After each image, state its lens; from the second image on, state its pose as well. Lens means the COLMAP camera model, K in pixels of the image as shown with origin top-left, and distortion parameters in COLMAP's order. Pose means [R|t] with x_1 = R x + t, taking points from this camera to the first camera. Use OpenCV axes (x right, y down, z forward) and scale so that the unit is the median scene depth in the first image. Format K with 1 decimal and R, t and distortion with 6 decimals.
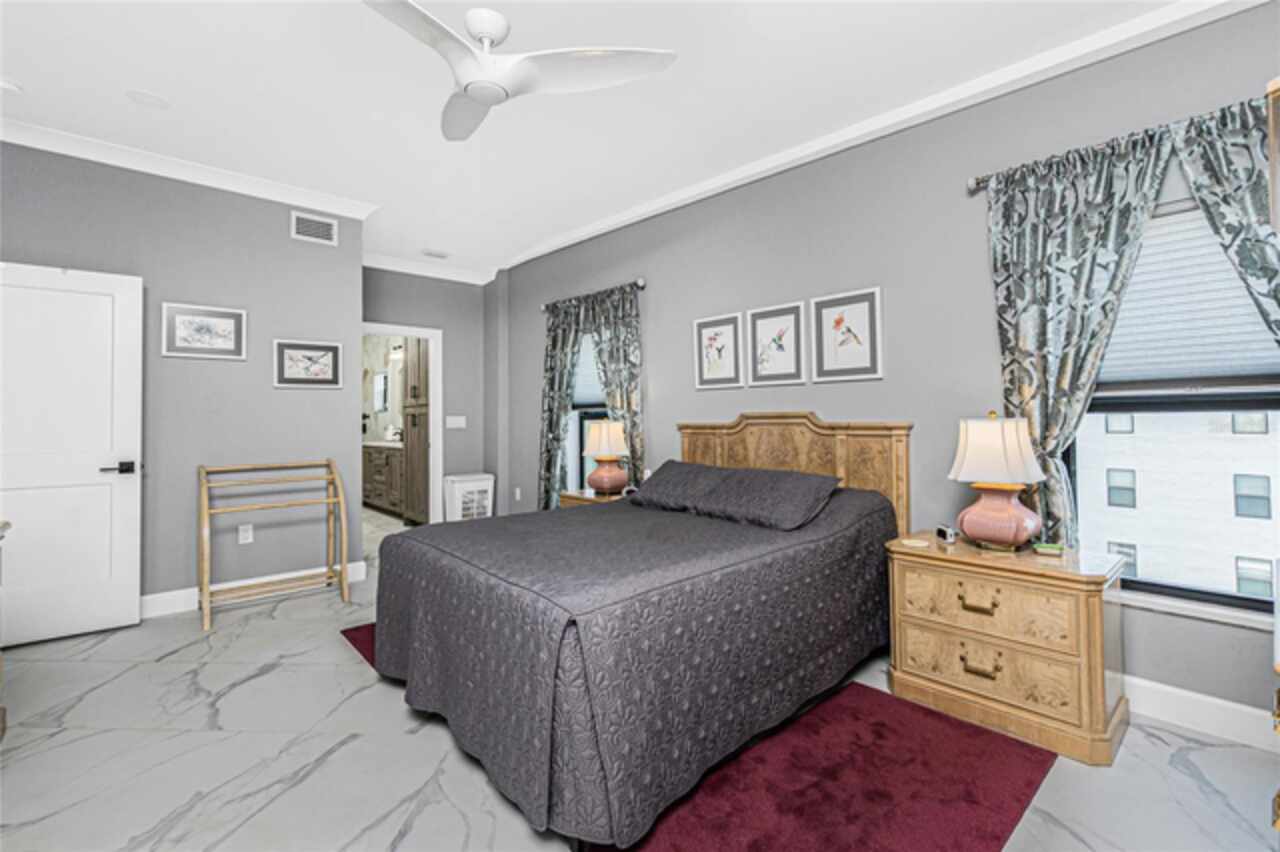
lens RADIAL K [[556.3, 0, 634.4], [0, 556.3, 418.7], [0, 0, 1]] dist [-0.008201, 0.001901]
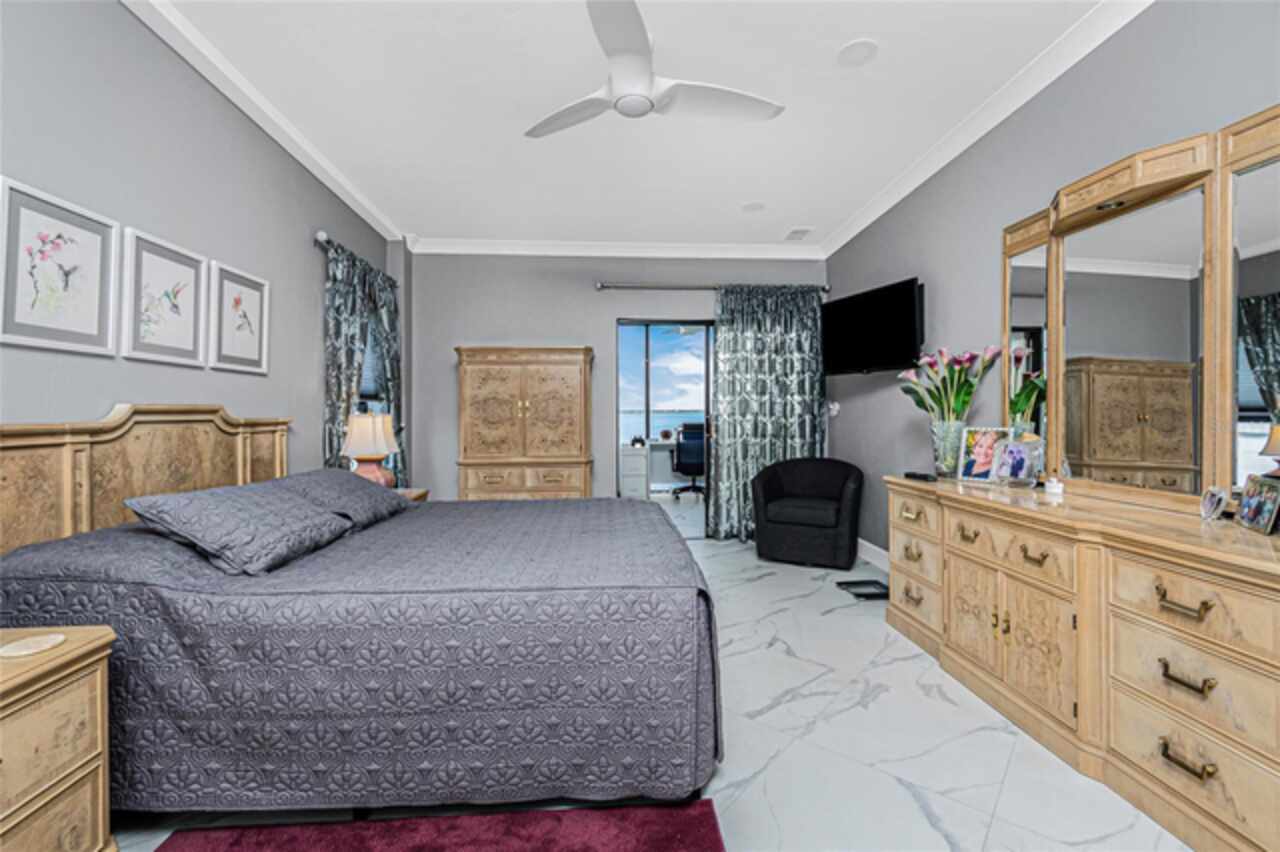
lens RADIAL K [[556.3, 0, 636.0], [0, 556.3, 415.6], [0, 0, 1]] dist [-0.008201, 0.001901]
pose [[-0.791628, 0.004370, 0.610988, -0.610394], [0.005032, 0.999987, -0.000632, 0.005878], [-0.610983, 0.002574, -0.791640, 1.226242]]
